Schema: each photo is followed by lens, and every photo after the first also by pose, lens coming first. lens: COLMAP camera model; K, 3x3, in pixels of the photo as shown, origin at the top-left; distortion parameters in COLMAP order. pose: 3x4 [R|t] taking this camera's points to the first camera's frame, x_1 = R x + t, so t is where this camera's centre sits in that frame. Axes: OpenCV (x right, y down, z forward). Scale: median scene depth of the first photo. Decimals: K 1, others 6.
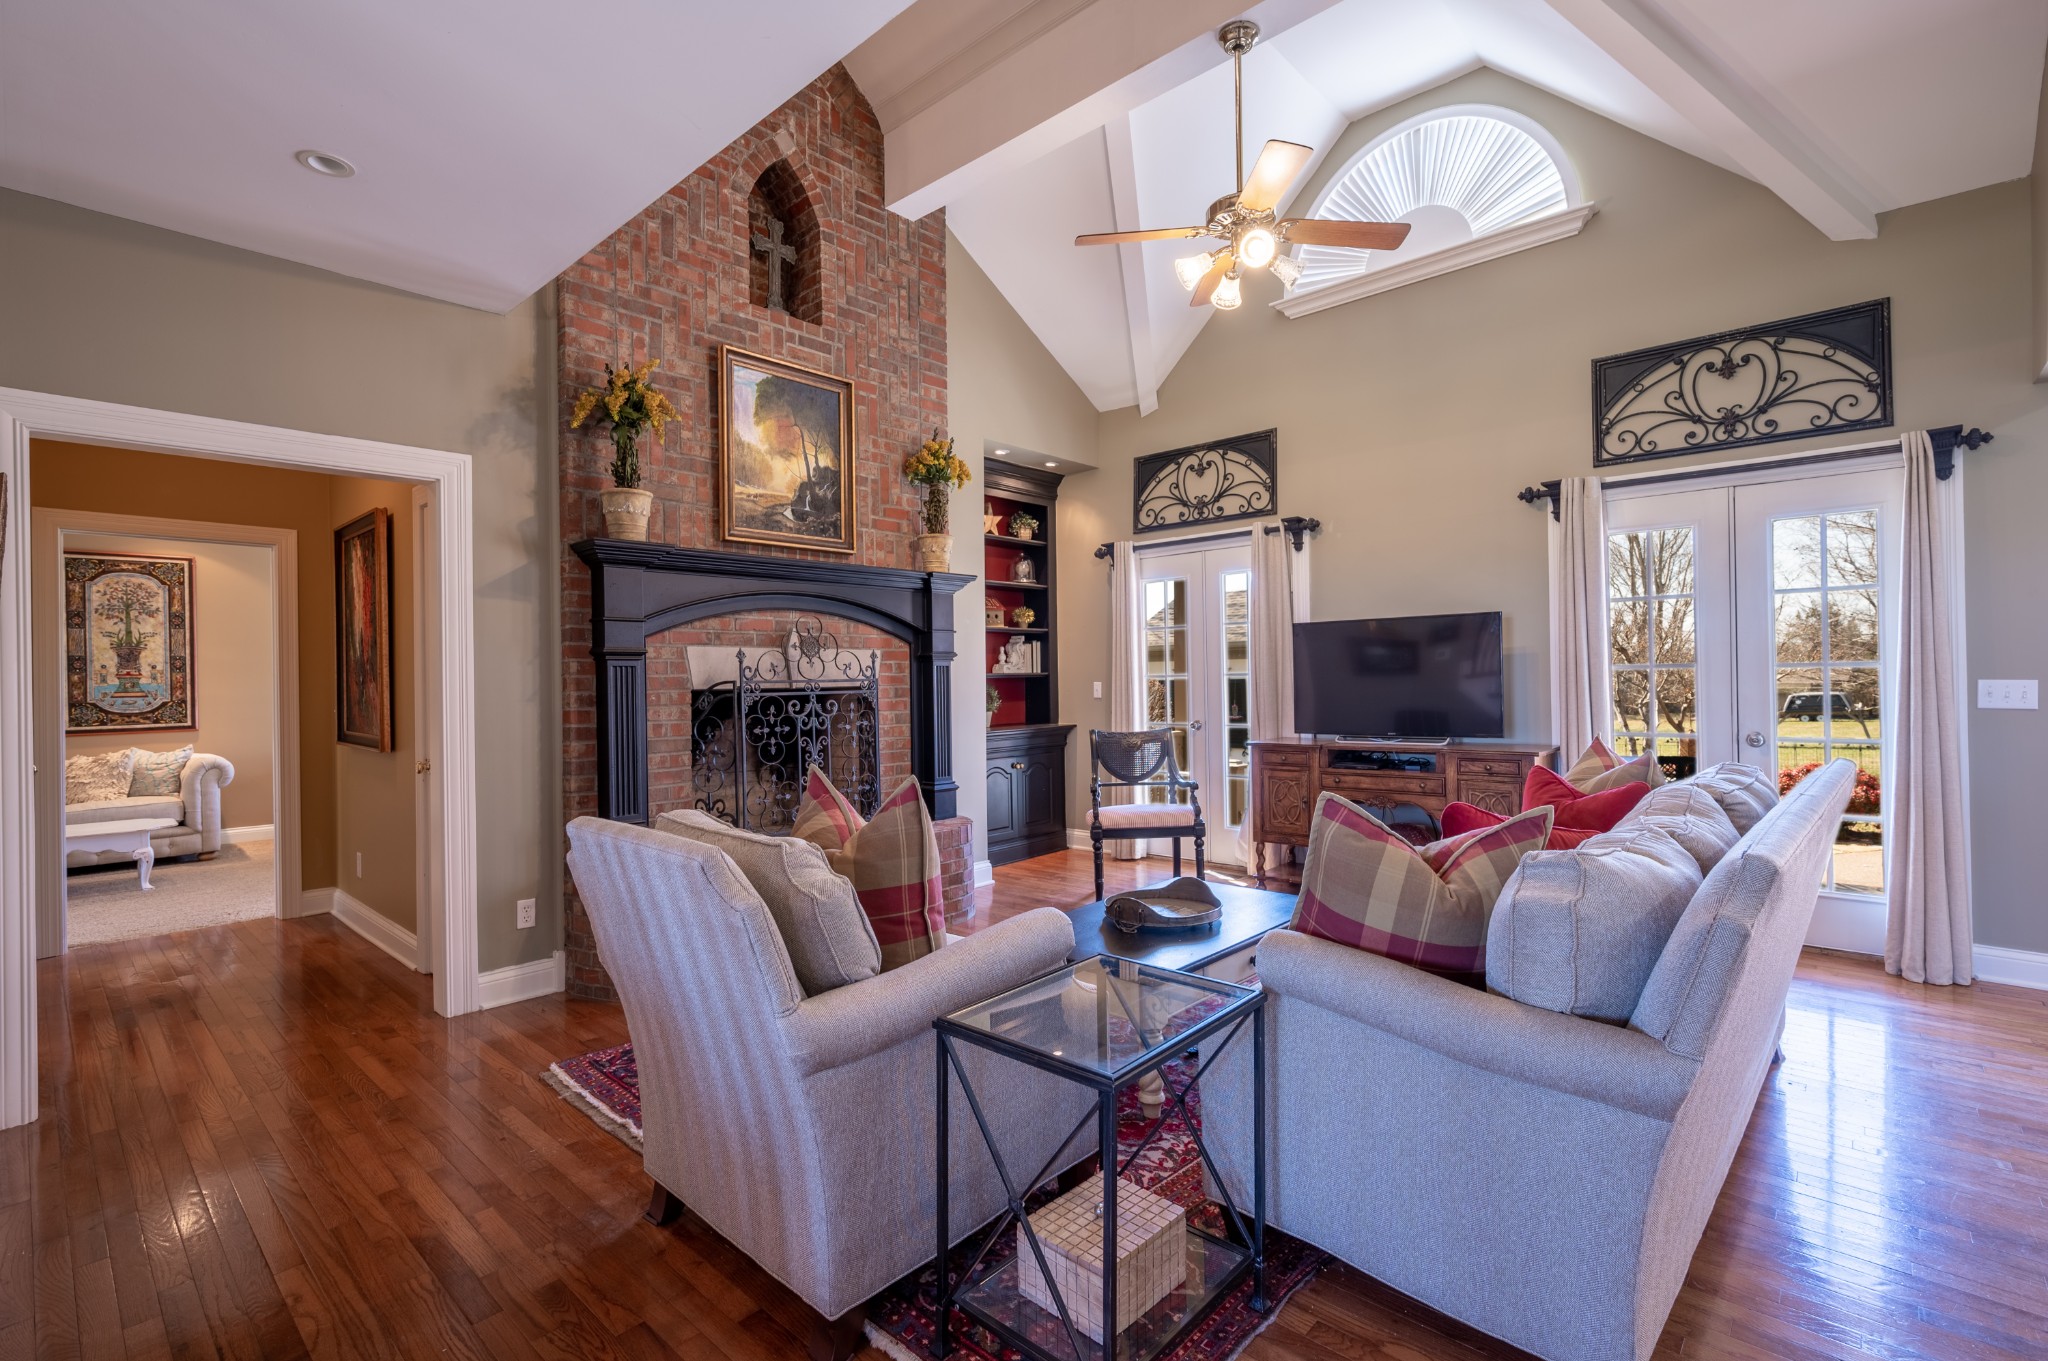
lens RADIAL K [[915.8, 0, 1024.0], [0, 915.8, 680.5], [0, 0, 1]] dist [-0.003351, -0.000235]
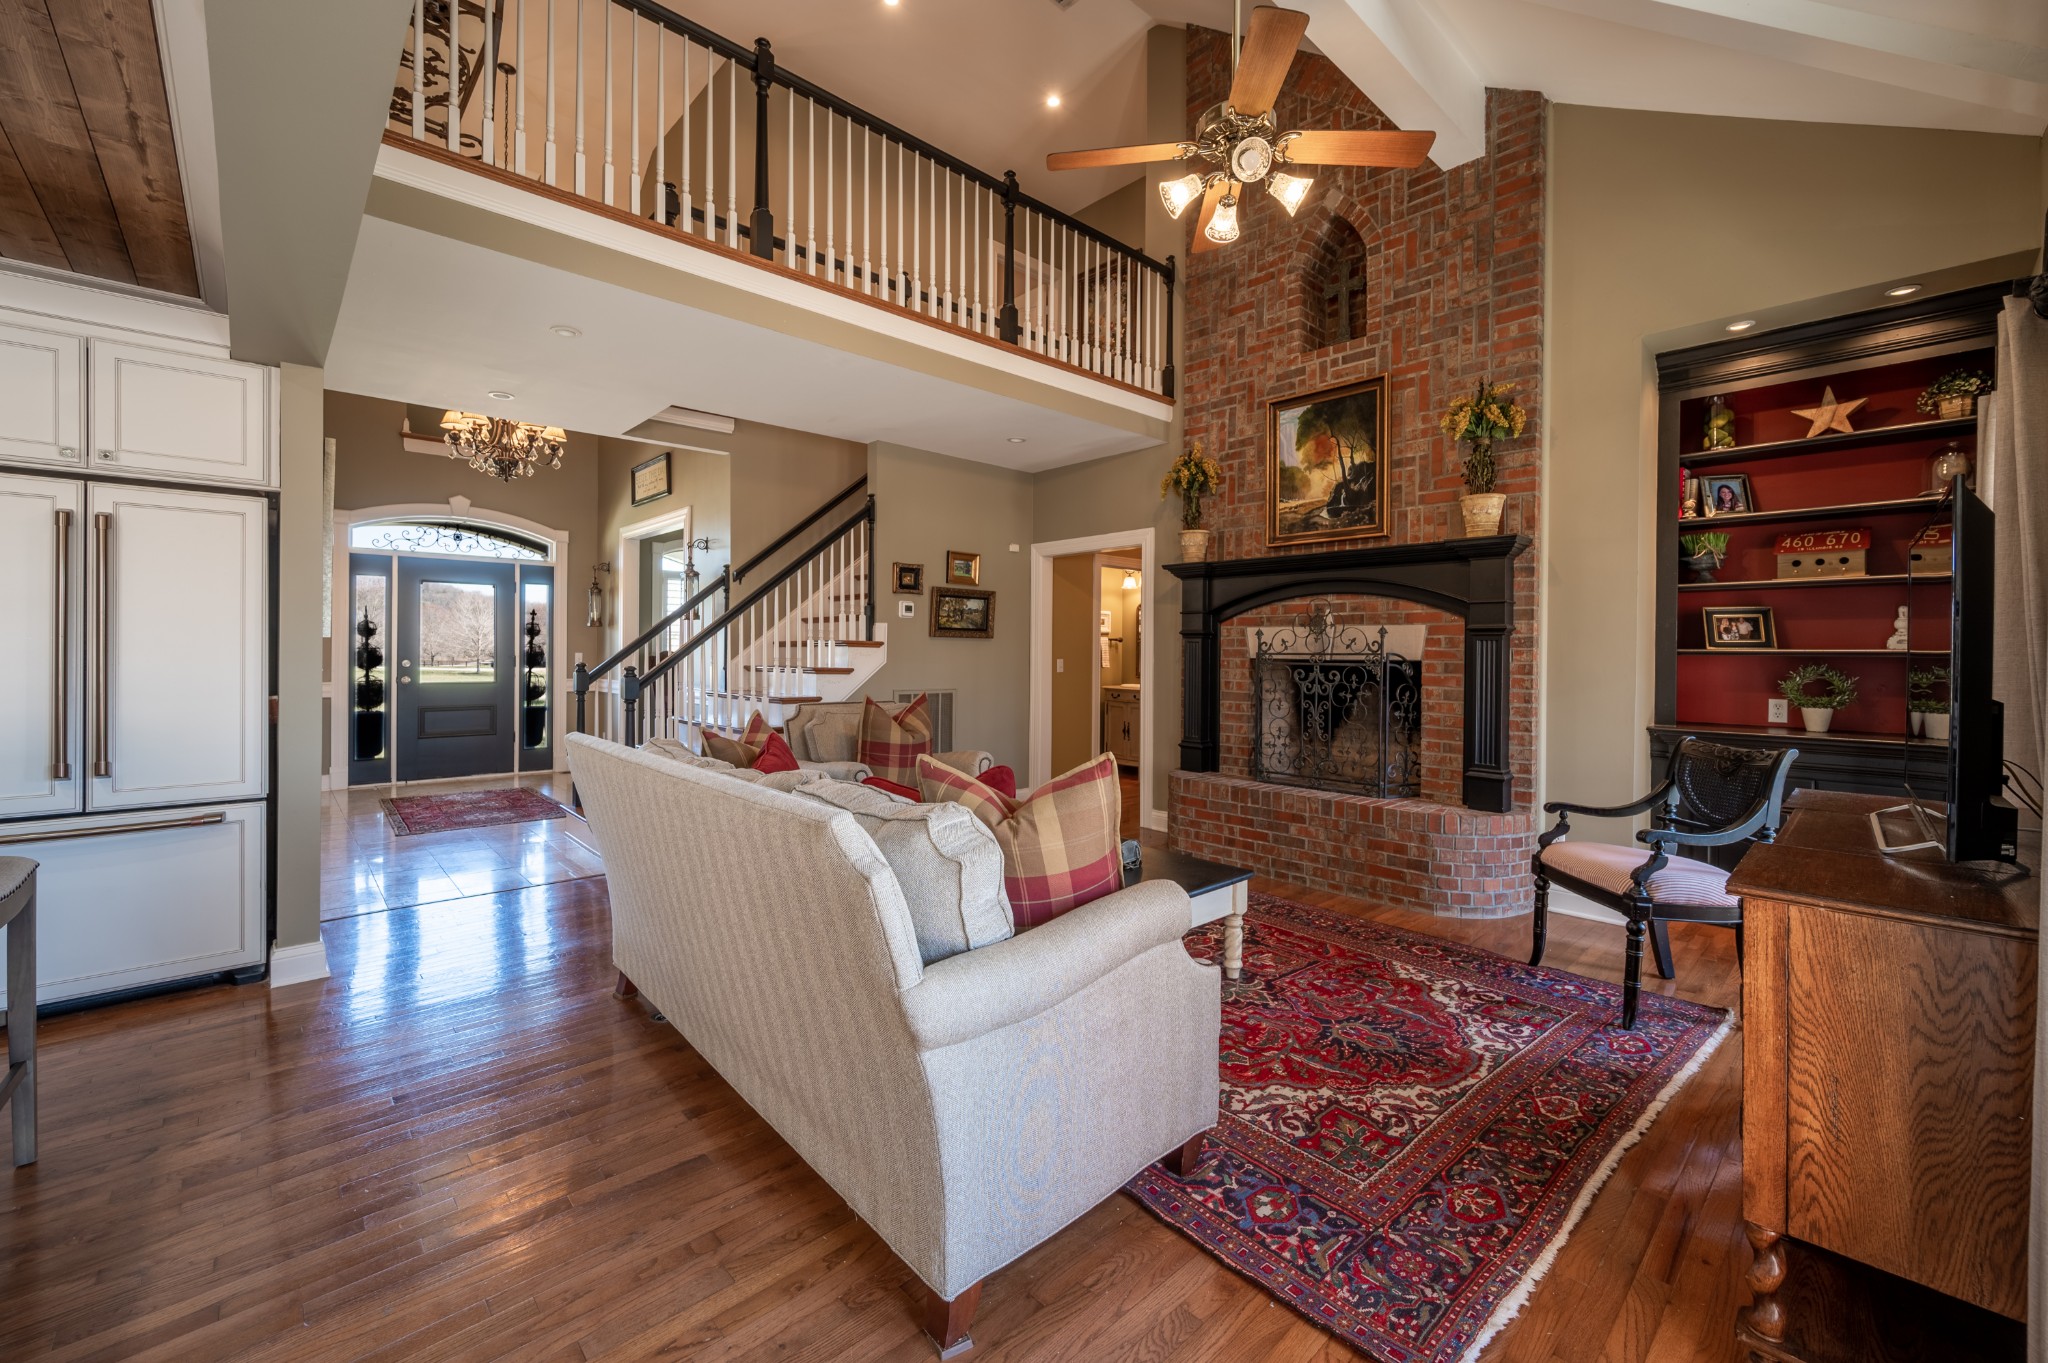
lens RADIAL K [[829.6, 0, 1017.3], [0, 829.6, 654.5], [0, 0, 1]] dist [-0.000798, -0.000099]
pose [[-0.082158, 0.017571, -0.996464, 0.856019], [-0.007930, 0.999801, 0.018284, -0.014985], [0.996588, 0.009404, -0.082003, 0.687888]]
